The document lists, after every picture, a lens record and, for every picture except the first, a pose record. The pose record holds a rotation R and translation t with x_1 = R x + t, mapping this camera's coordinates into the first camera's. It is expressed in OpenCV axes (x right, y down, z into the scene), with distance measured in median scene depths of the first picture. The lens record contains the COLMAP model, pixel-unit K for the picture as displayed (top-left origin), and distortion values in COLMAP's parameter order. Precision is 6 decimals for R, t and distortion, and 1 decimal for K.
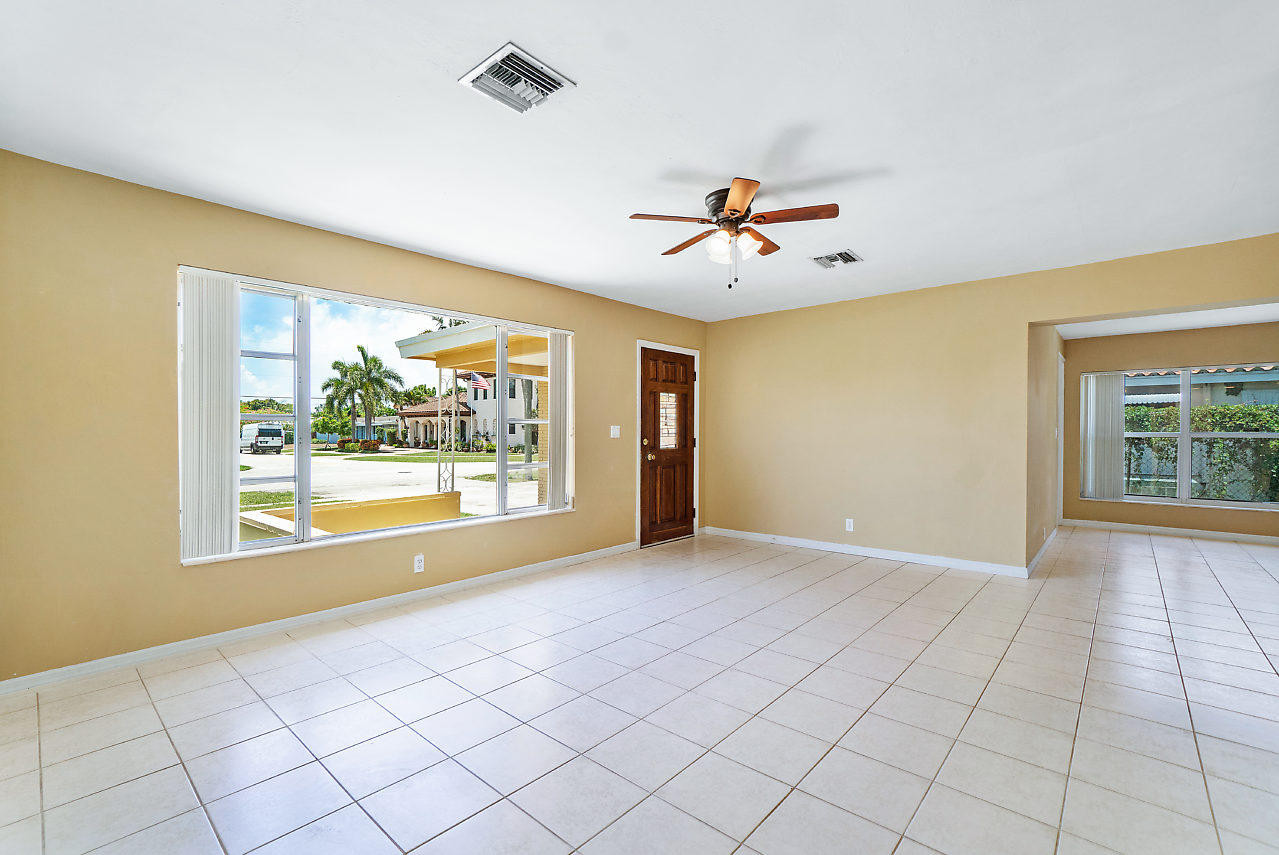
lens RADIAL K [[552.9, 0, 636.0], [0, 552.9, 430.9], [0, 0, 1]] dist [-0.020581, -0.000111]
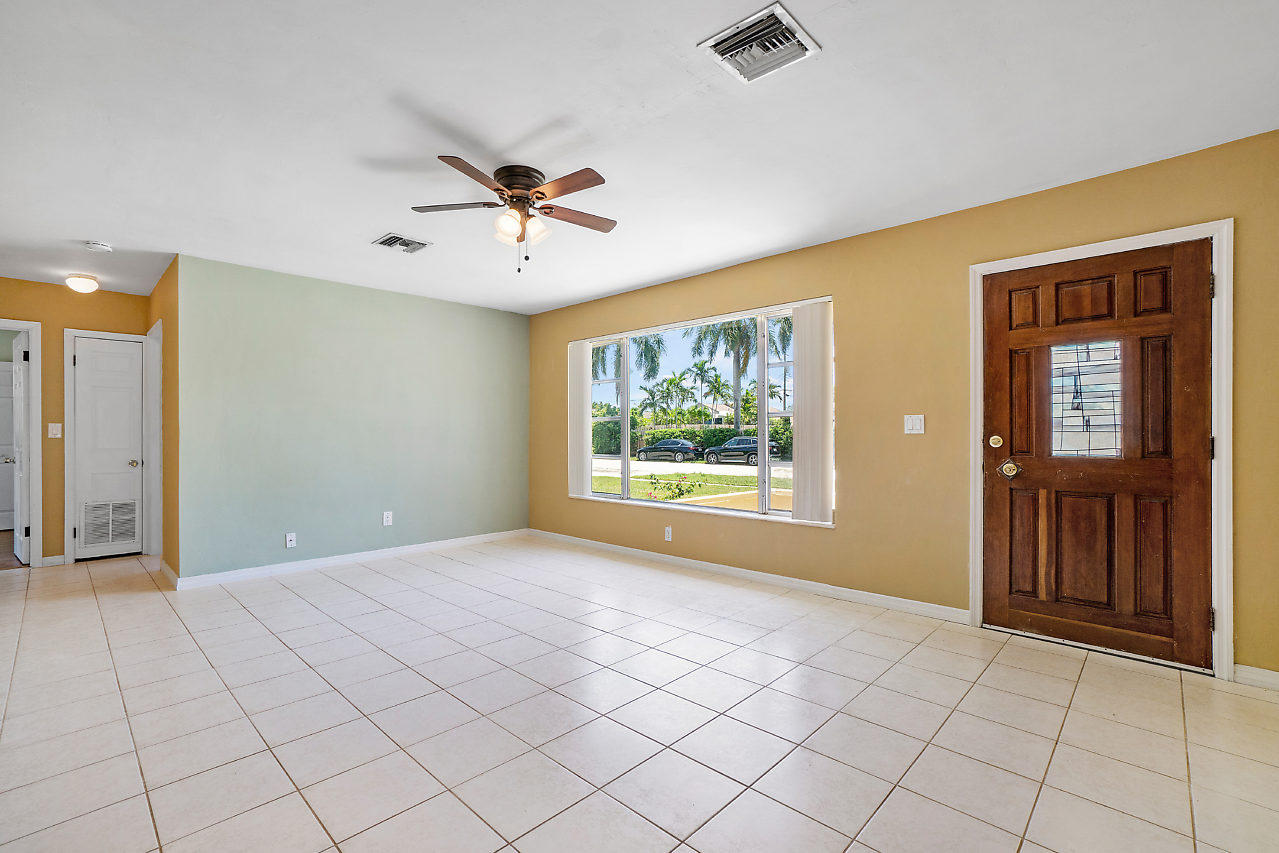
lens RADIAL K [[557.9, 0, 635.9], [0, 557.9, 430.2], [0, 0, 1]] dist [-0.004259, -0.000351]
pose [[-0.017172, 0.005300, -0.999839, 0.564164], [0.013407, 0.999897, 0.005070, 0.000330], [0.999763, -0.013318, -0.017241, 0.622952]]
